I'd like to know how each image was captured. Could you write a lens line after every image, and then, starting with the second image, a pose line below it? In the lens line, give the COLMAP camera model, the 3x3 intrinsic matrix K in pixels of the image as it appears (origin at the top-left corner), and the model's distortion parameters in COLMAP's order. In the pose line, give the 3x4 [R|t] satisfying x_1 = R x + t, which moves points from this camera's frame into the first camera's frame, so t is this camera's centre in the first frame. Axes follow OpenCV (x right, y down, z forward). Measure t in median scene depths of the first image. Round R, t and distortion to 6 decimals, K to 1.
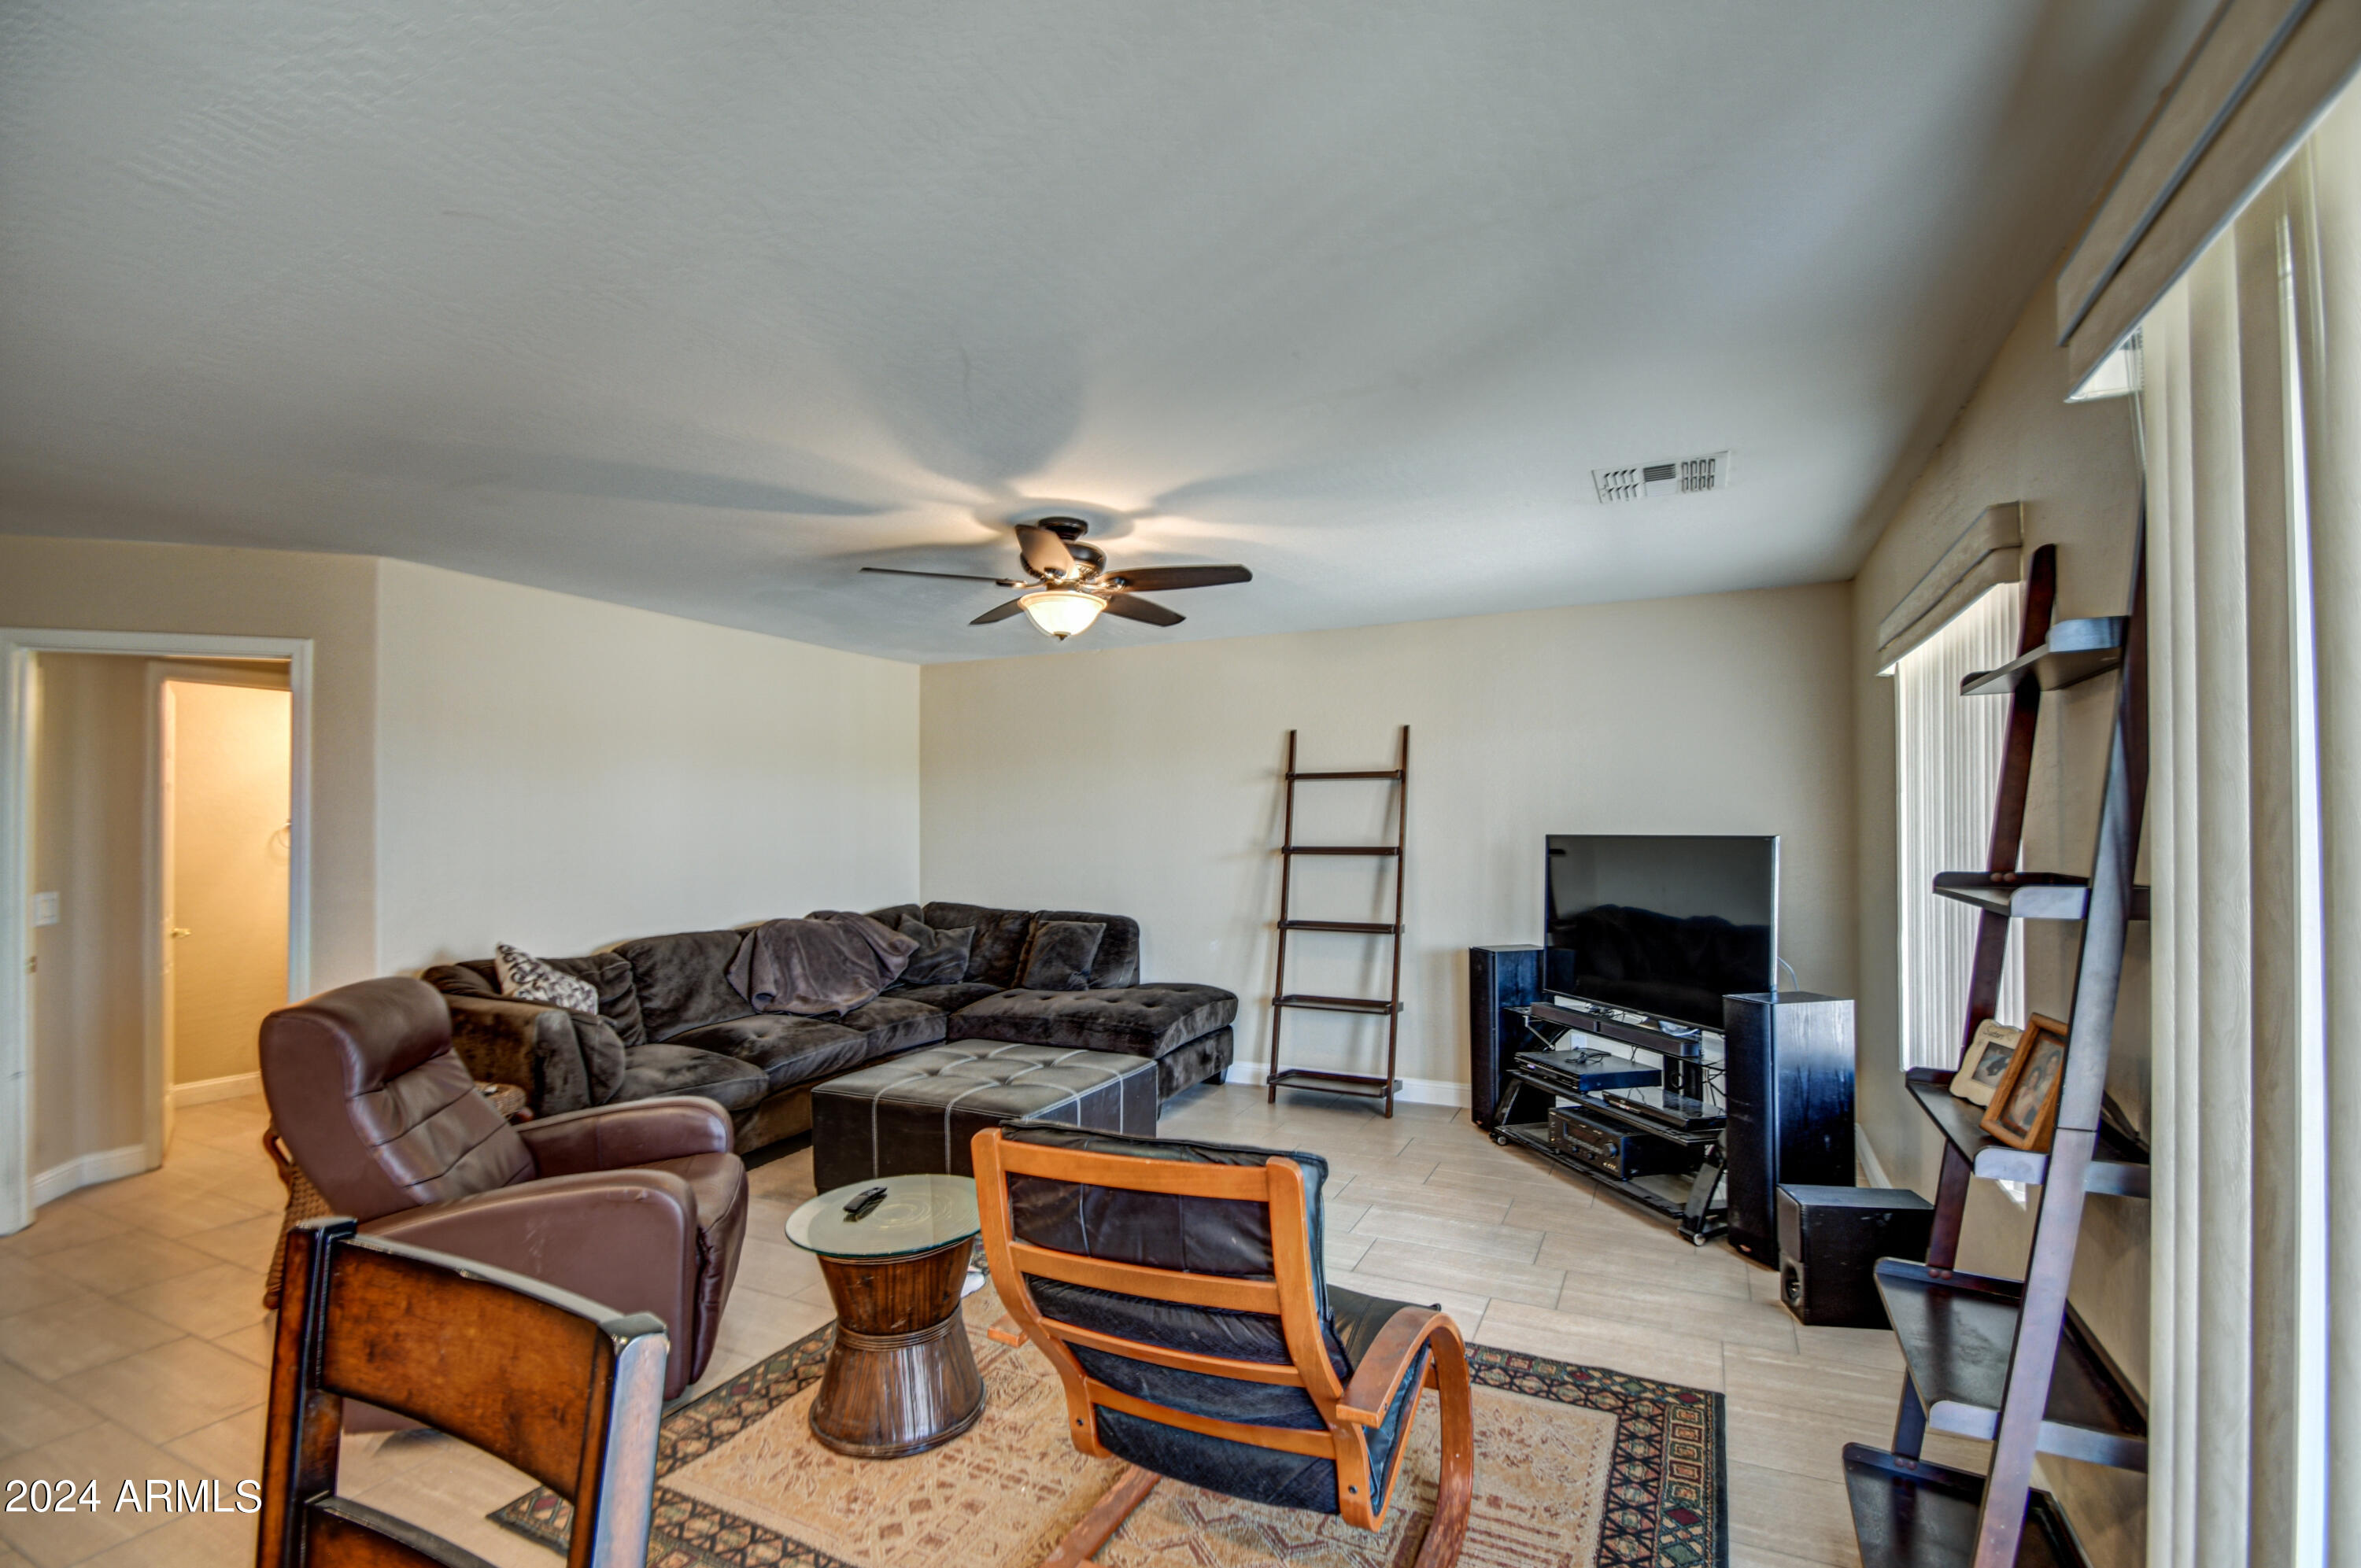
lens RADIAL K [[1062.8, 0, 1157.7], [0, 1062.8, 829.2], [0, 0, 1]] dist [-0.000398, -0.000273]
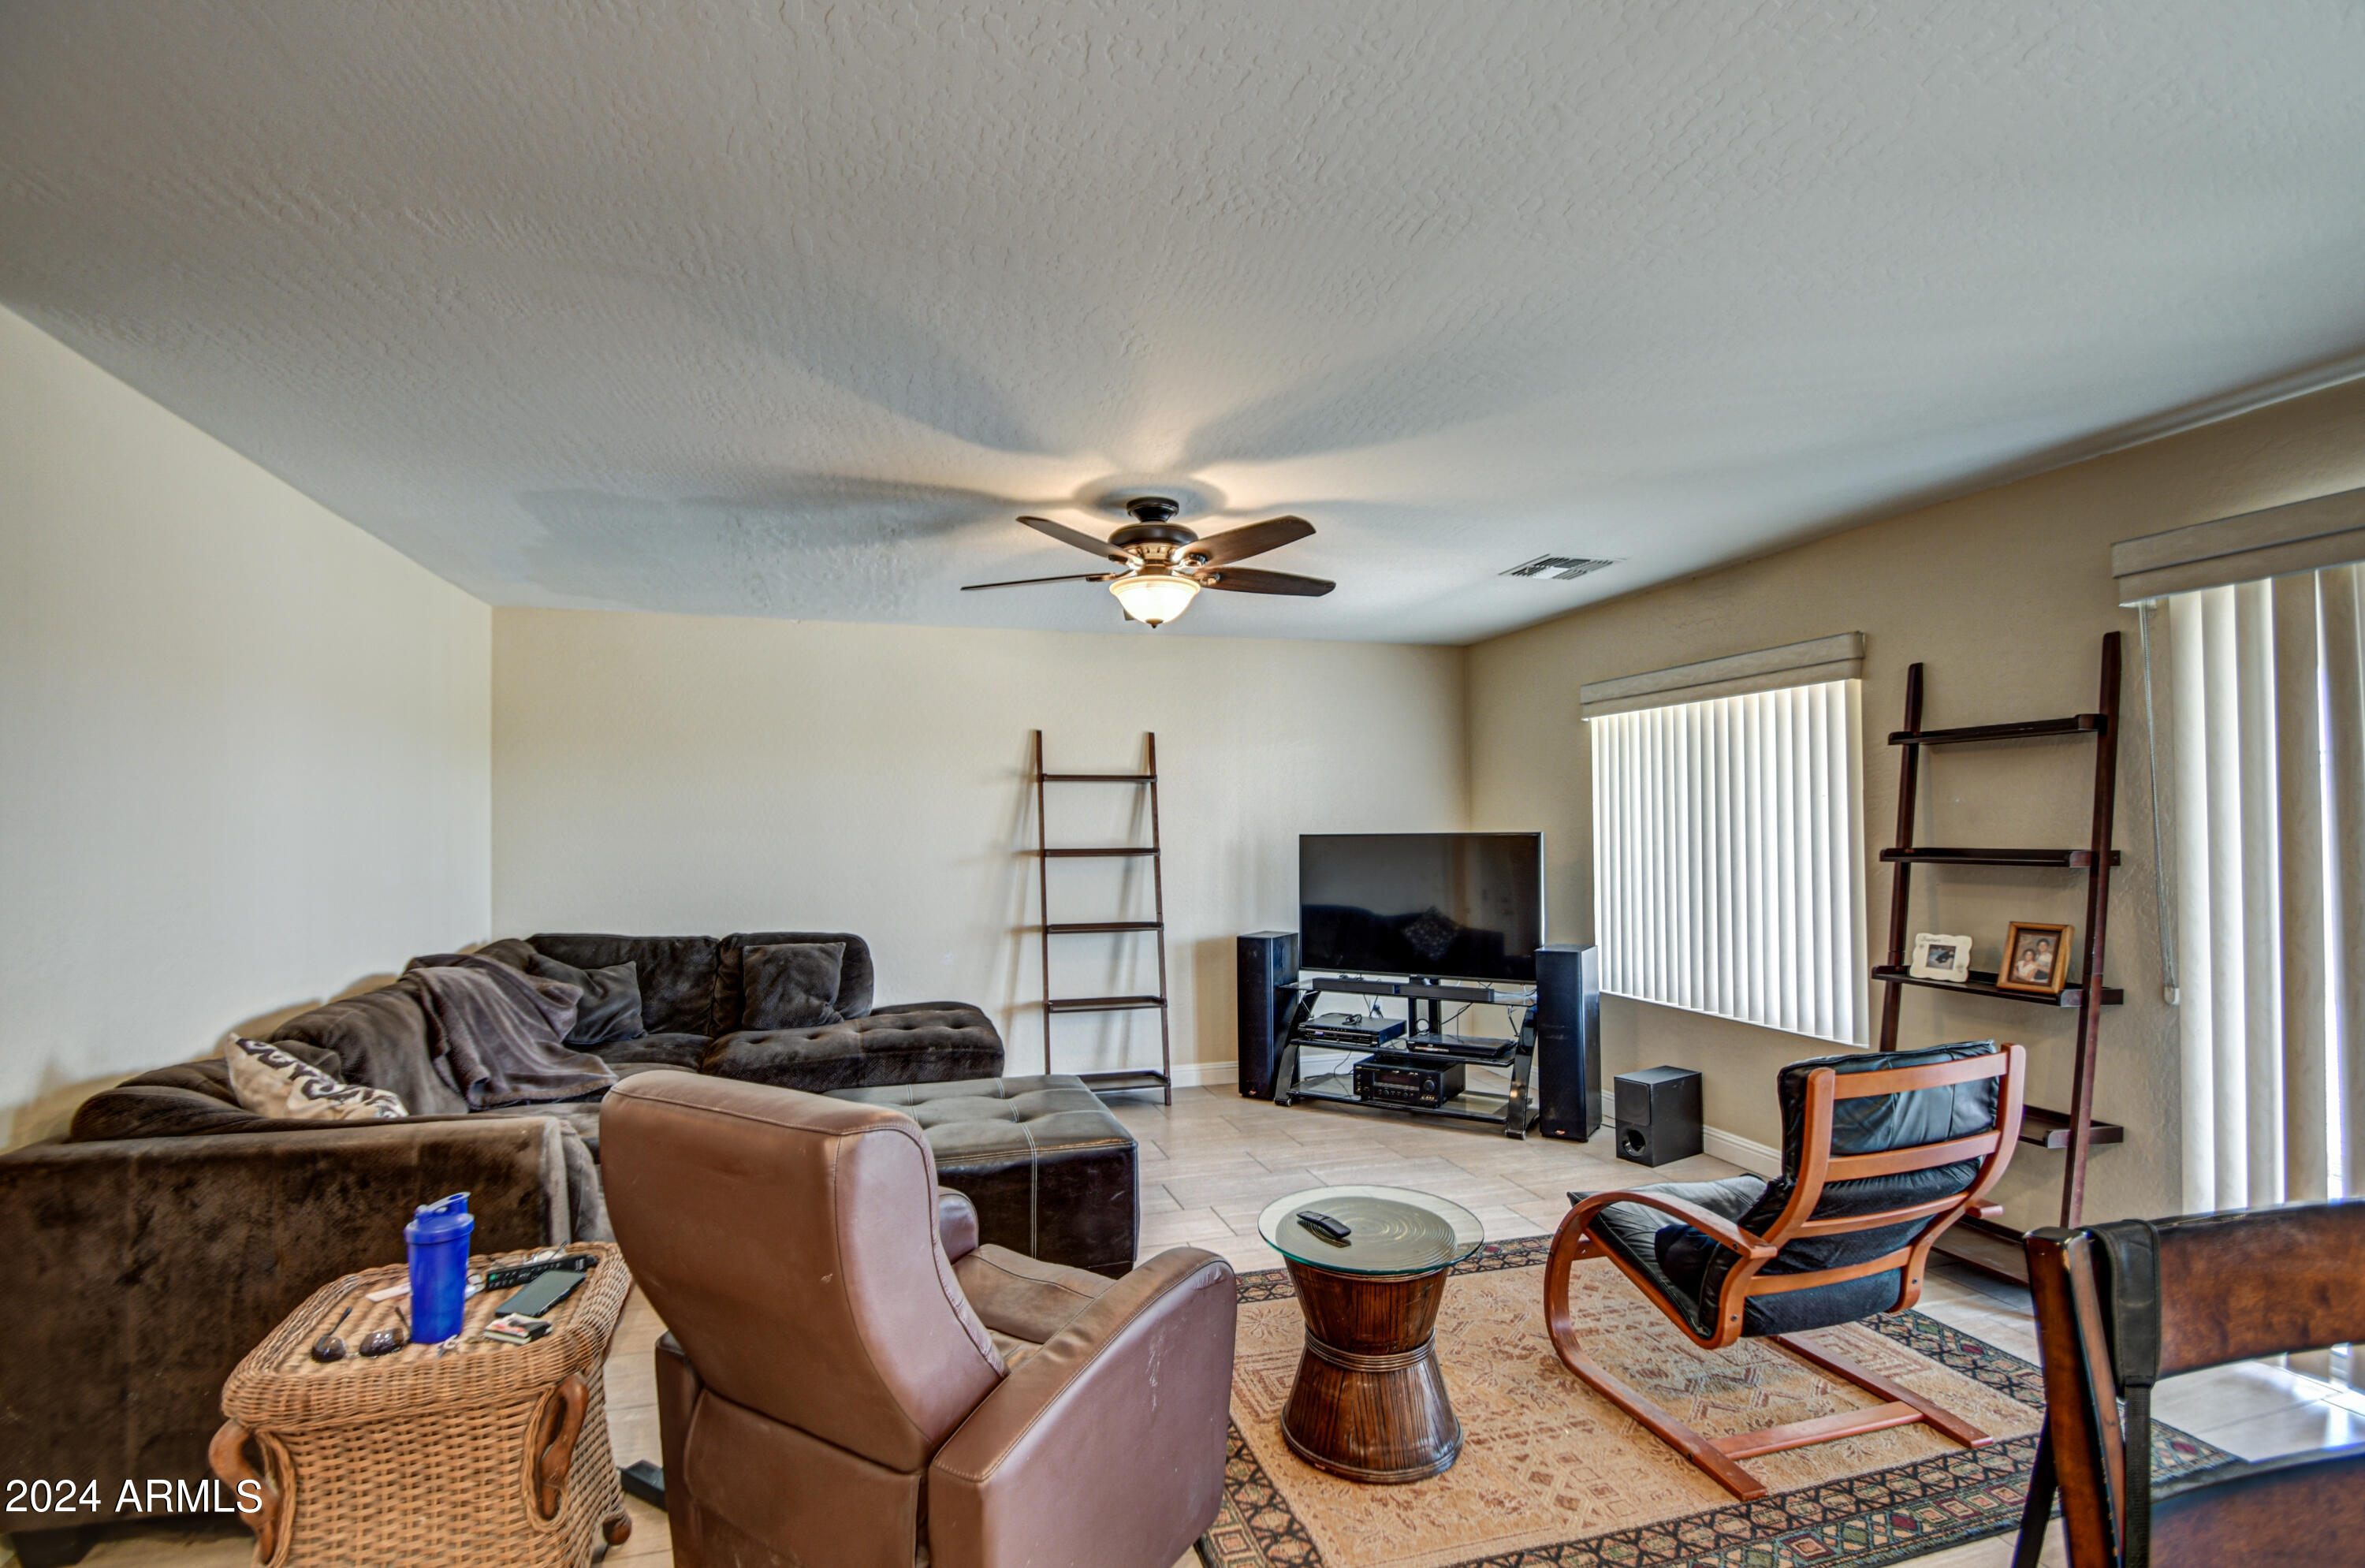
lens RADIAL K [[1102.8, 0, 1169.1], [0, 1102.8, 823.6], [0, 0, 1]] dist [-0.000586, -0.000751]
pose [[0.736389, 0.002008, 0.676556, -0.494205], [0.005297, 0.999948, -0.008734, 0.002925], [-0.676538, 0.010015, 0.736340, 0.182239]]
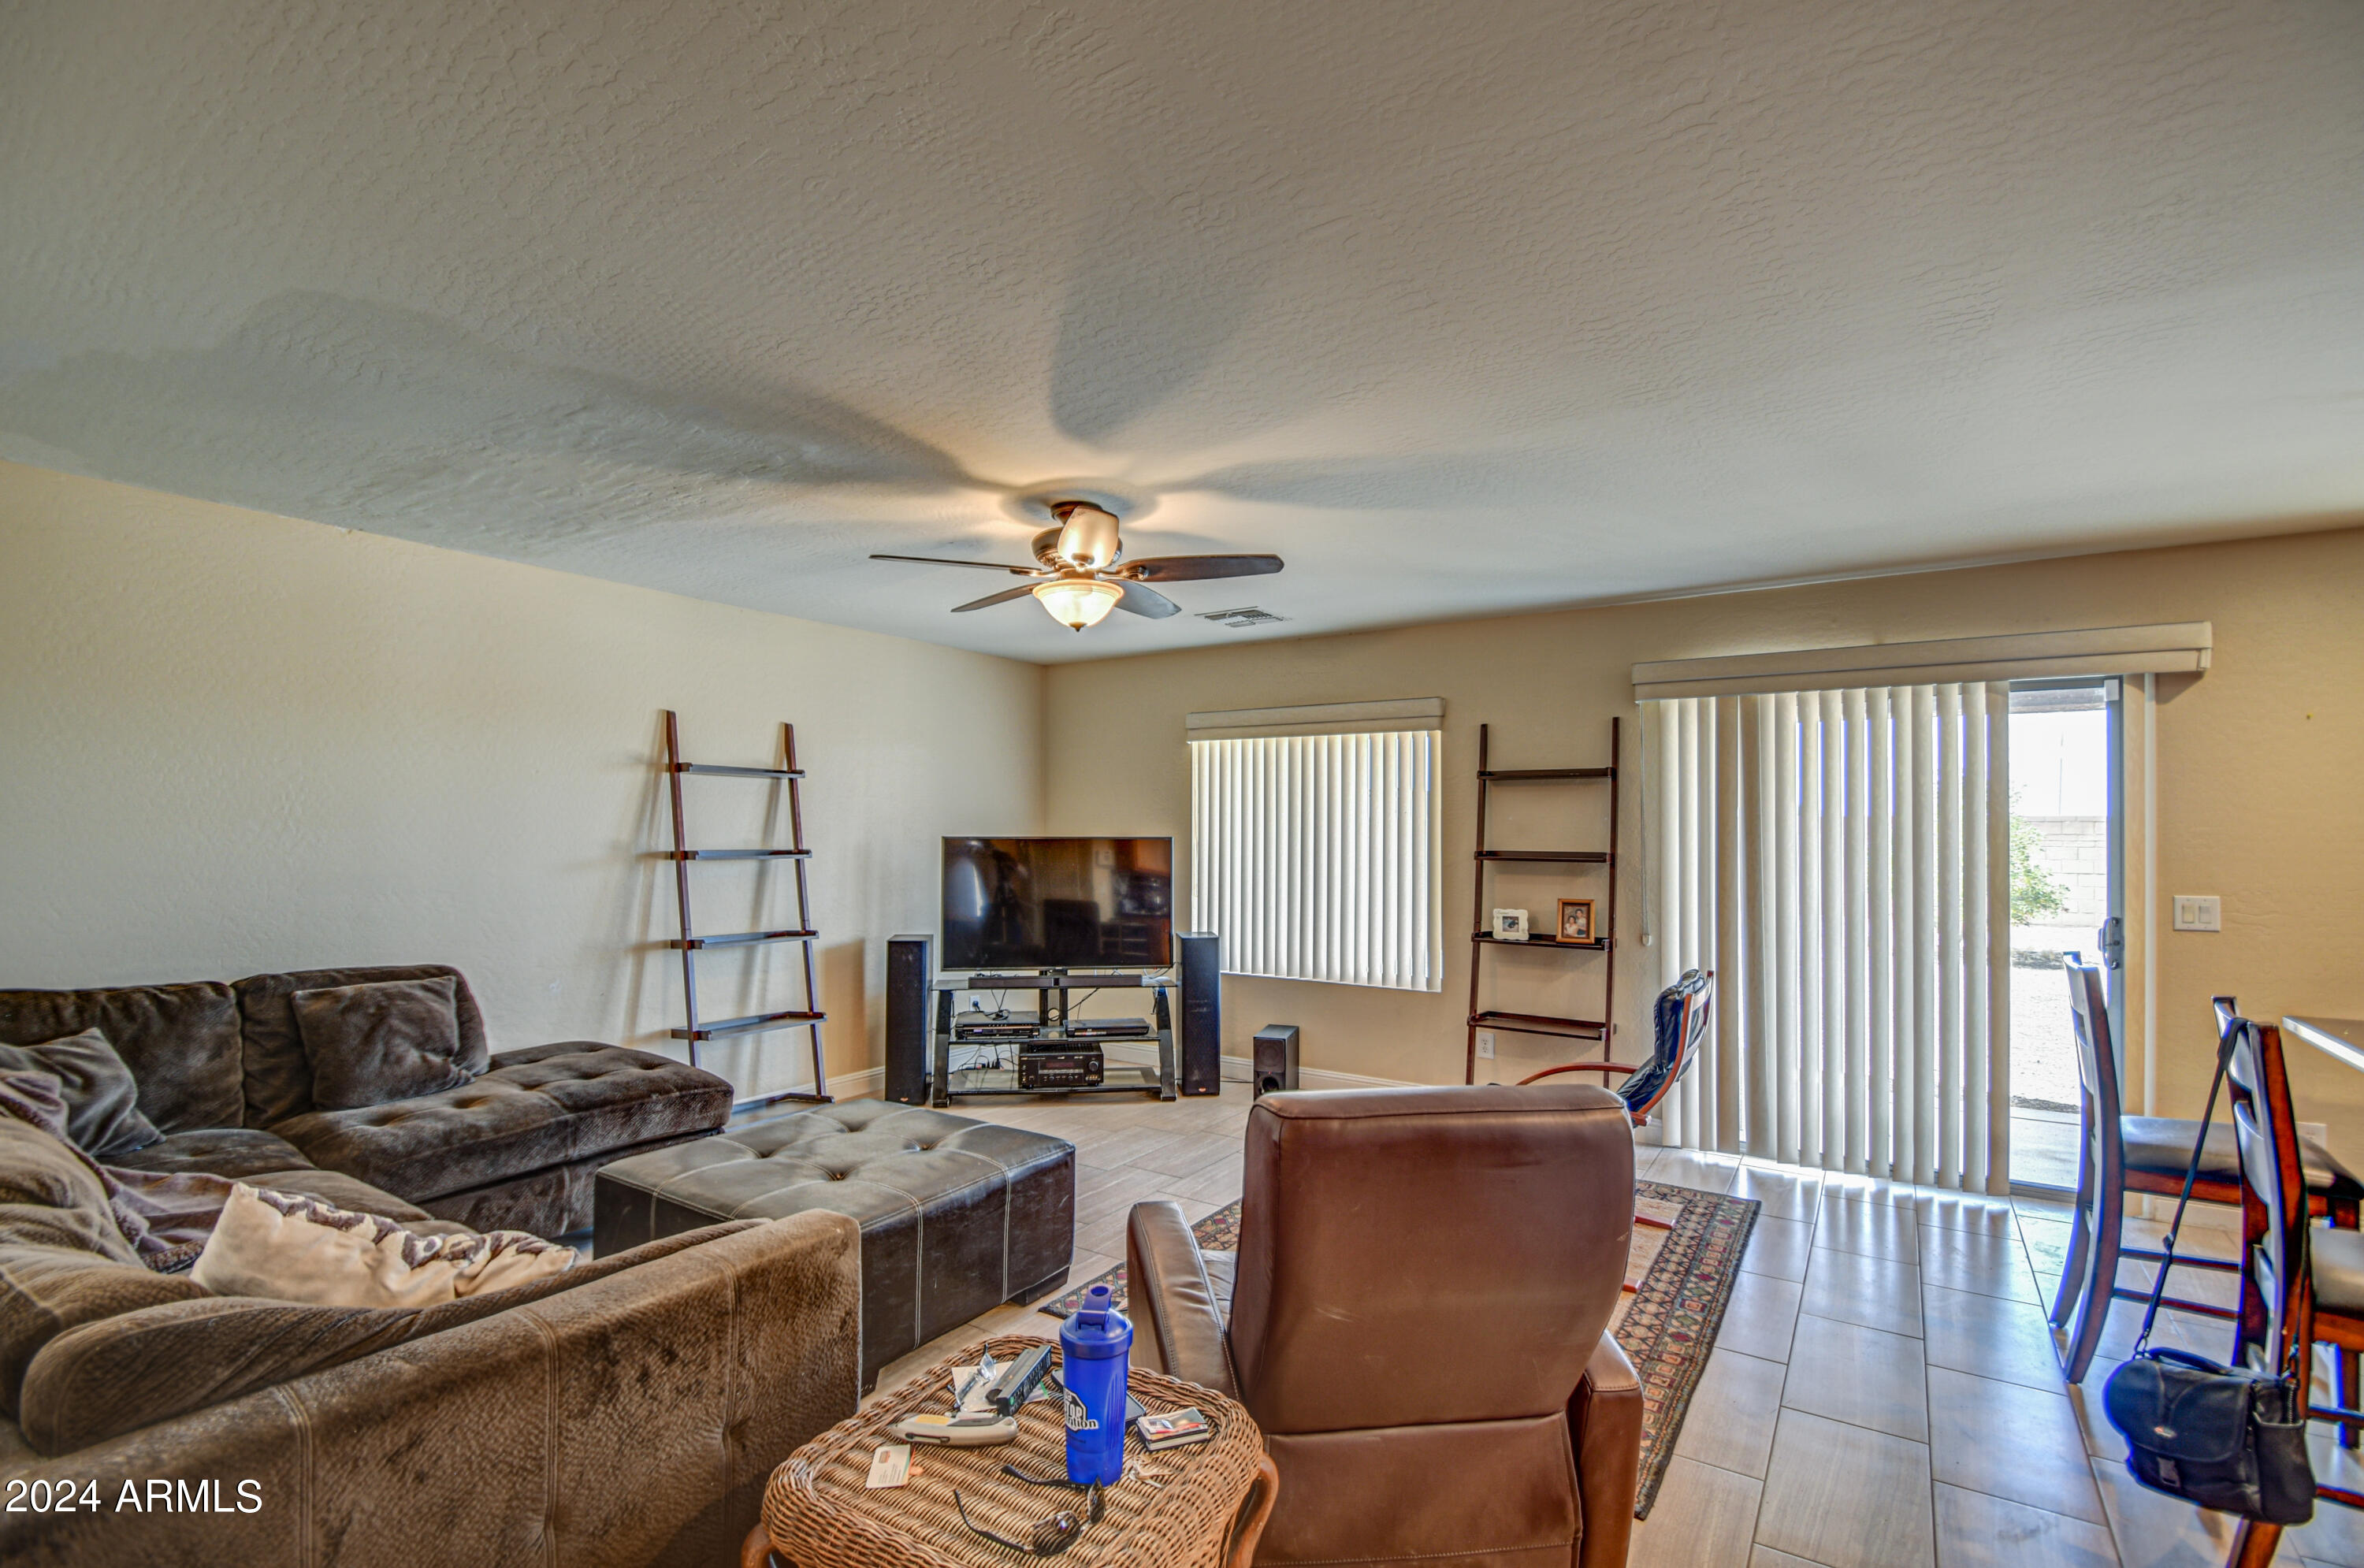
lens RADIAL K [[1064.3, 0, 1159.2], [0, 1064.3, 829.3], [0, 0, 1]] dist [-0.000398, -0.000273]
pose [[0.136406, 0.006877, 0.990629, -0.679038], [-0.005247, 0.999967, -0.006219, 0.002862], [-0.990639, -0.004349, 0.136438, 0.531766]]
